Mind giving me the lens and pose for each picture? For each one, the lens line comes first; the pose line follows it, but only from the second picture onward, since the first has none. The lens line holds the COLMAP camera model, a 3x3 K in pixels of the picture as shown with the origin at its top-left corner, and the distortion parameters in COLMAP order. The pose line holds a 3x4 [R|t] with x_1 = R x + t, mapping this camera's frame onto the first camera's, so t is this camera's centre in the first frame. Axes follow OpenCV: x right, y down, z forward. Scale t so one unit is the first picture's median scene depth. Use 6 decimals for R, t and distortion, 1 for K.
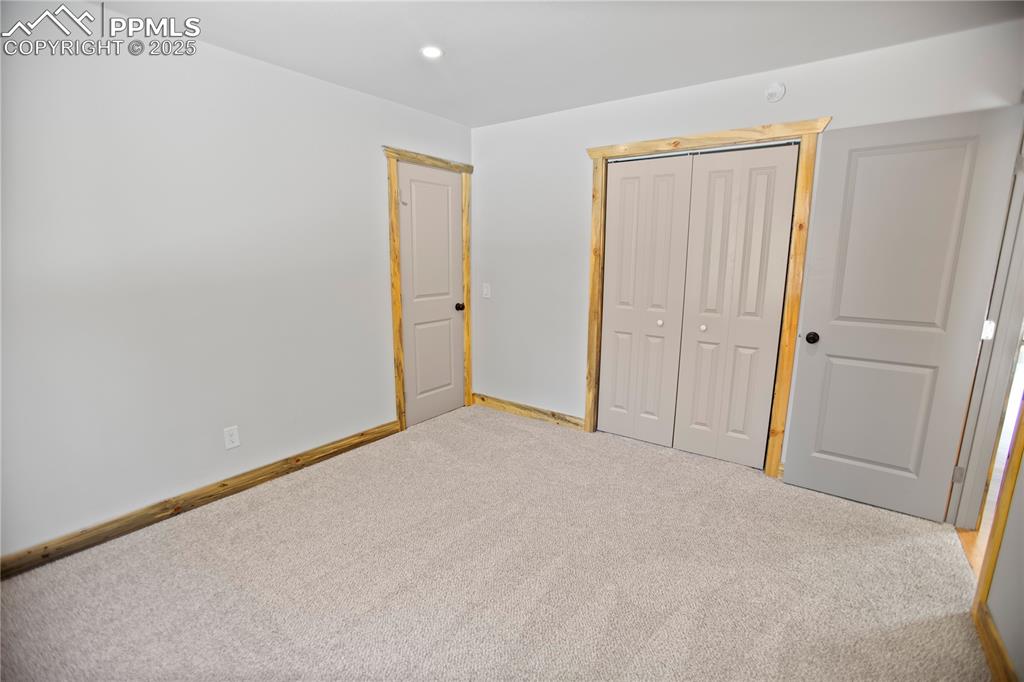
lens RADIAL K [[468.4, 0, 508.8], [0, 468.4, 347.6], [0, 0, 1]] dist [-0.077896, 0.032402]
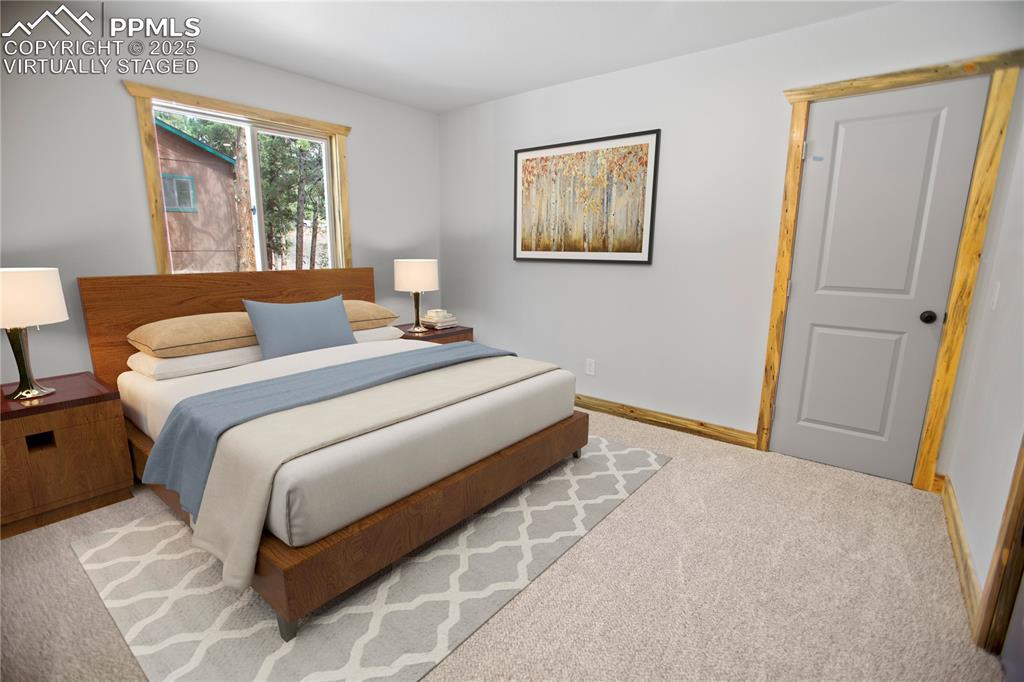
lens RADIAL K [[468.4, 0, 508.8], [0, 468.4, 347.6], [0, 0, 1]] dist [-0.077896, 0.032402]
pose [[-0.038154, 0.200947, -0.978859, 0.556549], [-0.202814, 0.957627, 0.204493, -0.068157], [0.978474, 0.206329, 0.004218, 0.571192]]
